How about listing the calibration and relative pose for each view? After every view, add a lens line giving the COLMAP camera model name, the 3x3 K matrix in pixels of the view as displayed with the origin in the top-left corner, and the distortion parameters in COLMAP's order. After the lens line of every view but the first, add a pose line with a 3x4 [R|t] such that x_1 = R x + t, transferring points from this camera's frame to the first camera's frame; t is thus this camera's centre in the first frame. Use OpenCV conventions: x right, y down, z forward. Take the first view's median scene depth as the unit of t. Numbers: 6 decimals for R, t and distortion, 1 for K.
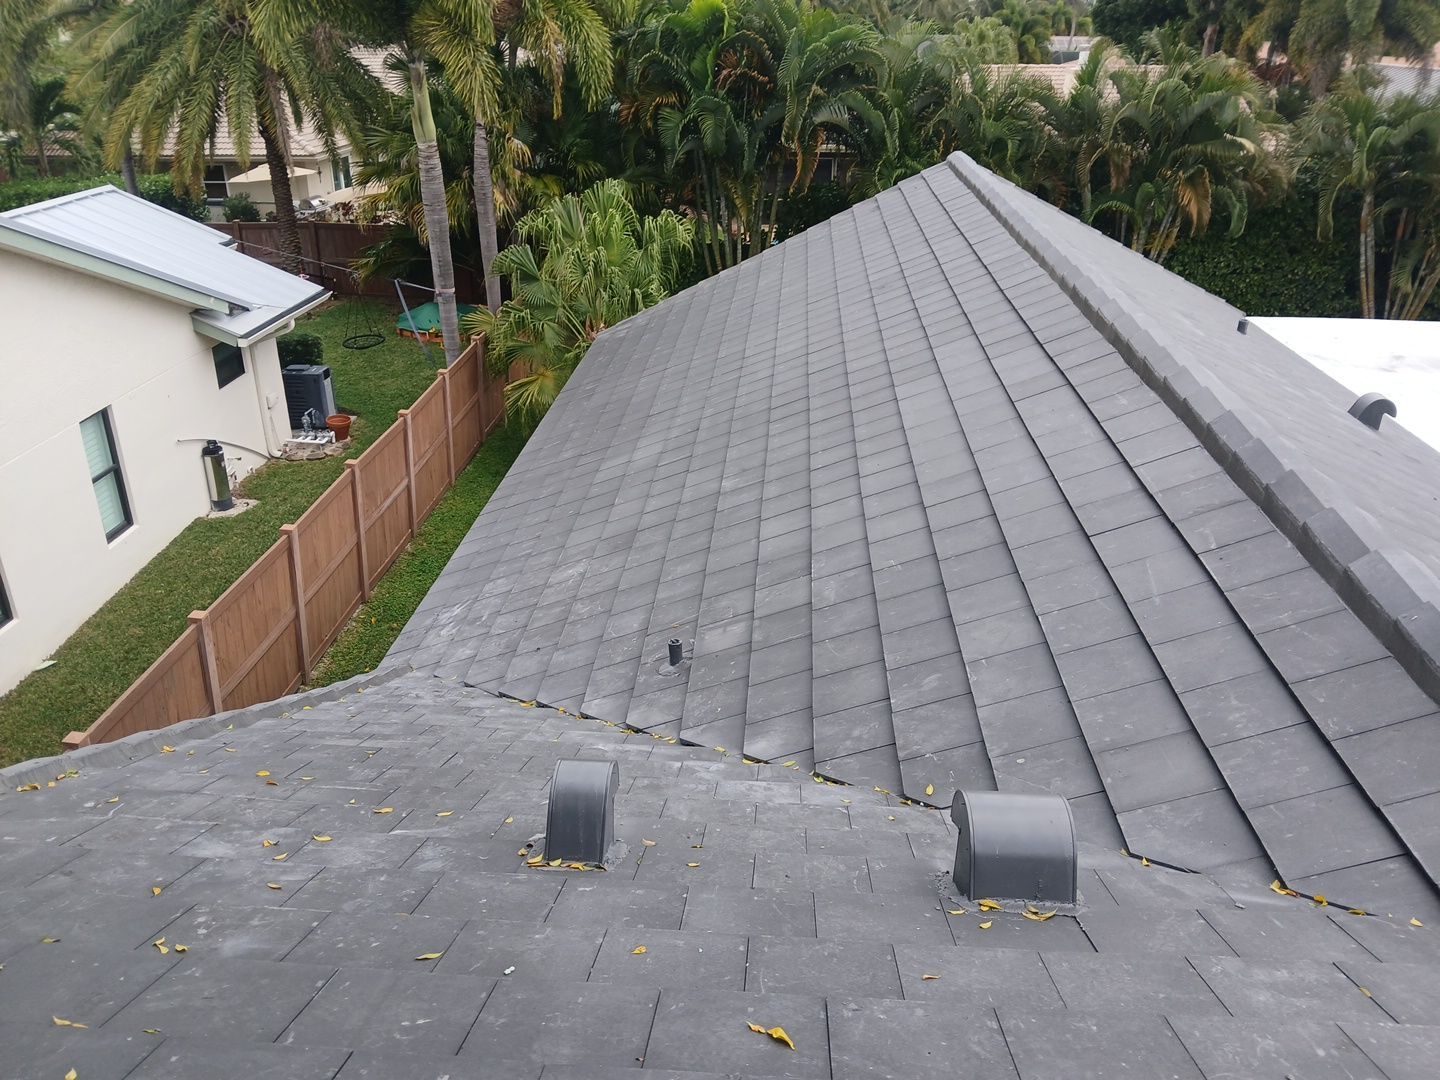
lens RADIAL K [[1086.7, 0, 720.0], [0, 1086.7, 540.0], [0, 0, 1]] dist [0.090240, -0.123024]
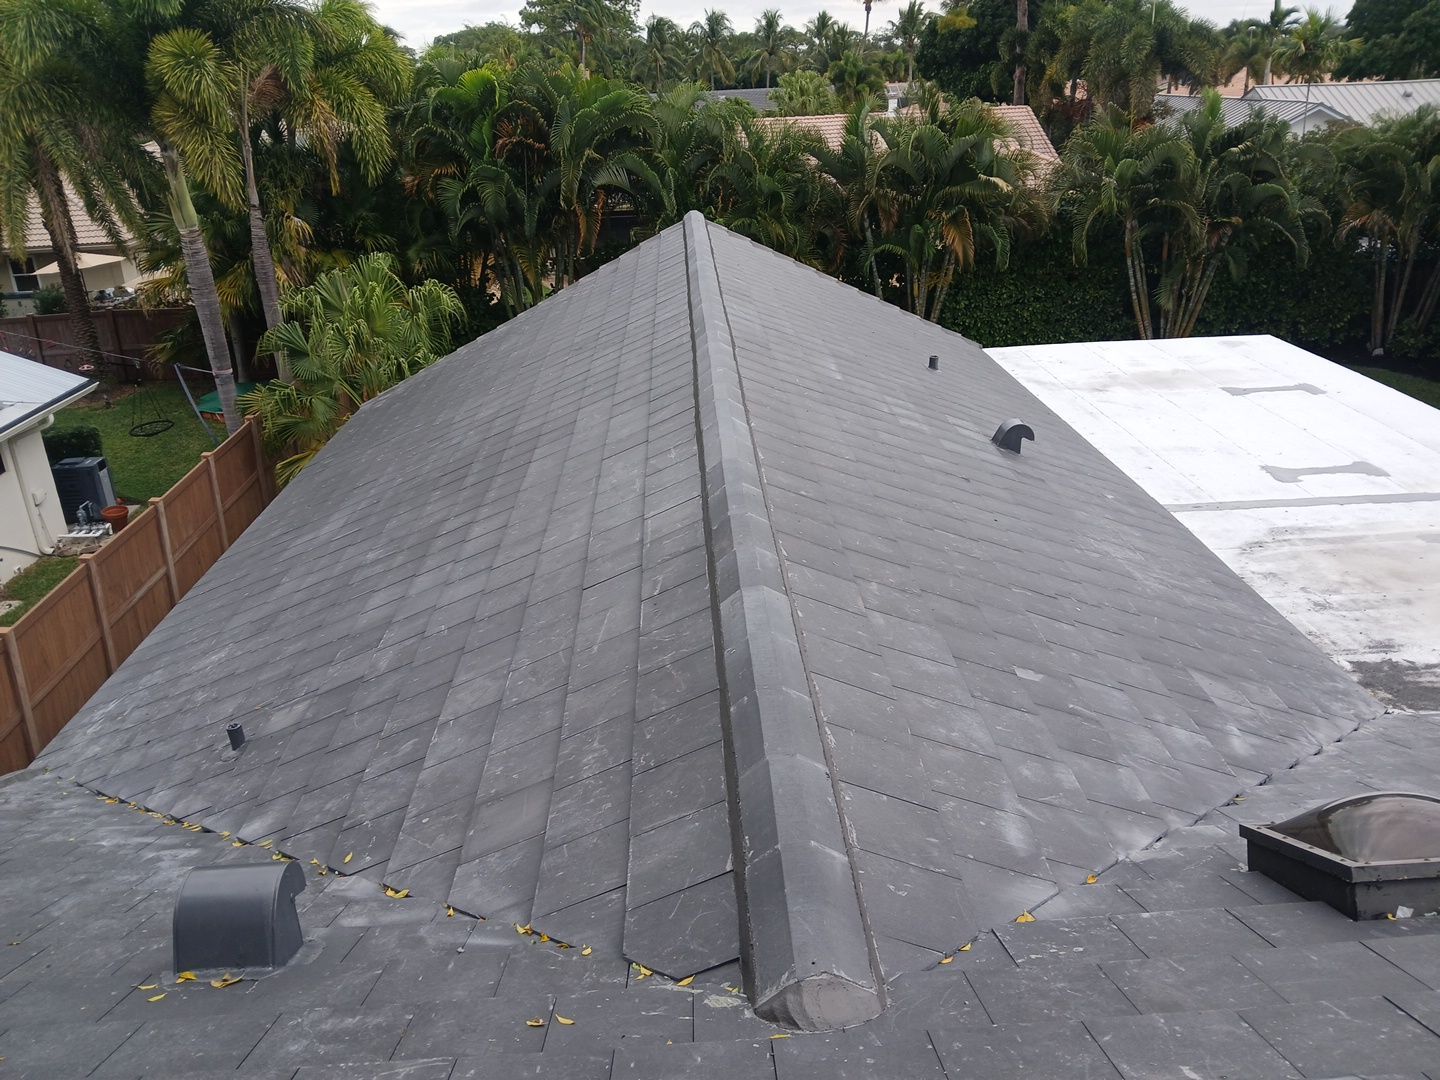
lens RADIAL K [[1086.7, 0, 720.0], [0, 1086.7, 540.0], [0, 0, 1]] dist [0.090240, -0.123024]
pose [[0.994281, -0.080732, 0.069910, 0.106828], [0.083626, 0.995713, -0.039517, 0.000316], [-0.066420, 0.045138, 0.996770, -0.013579]]
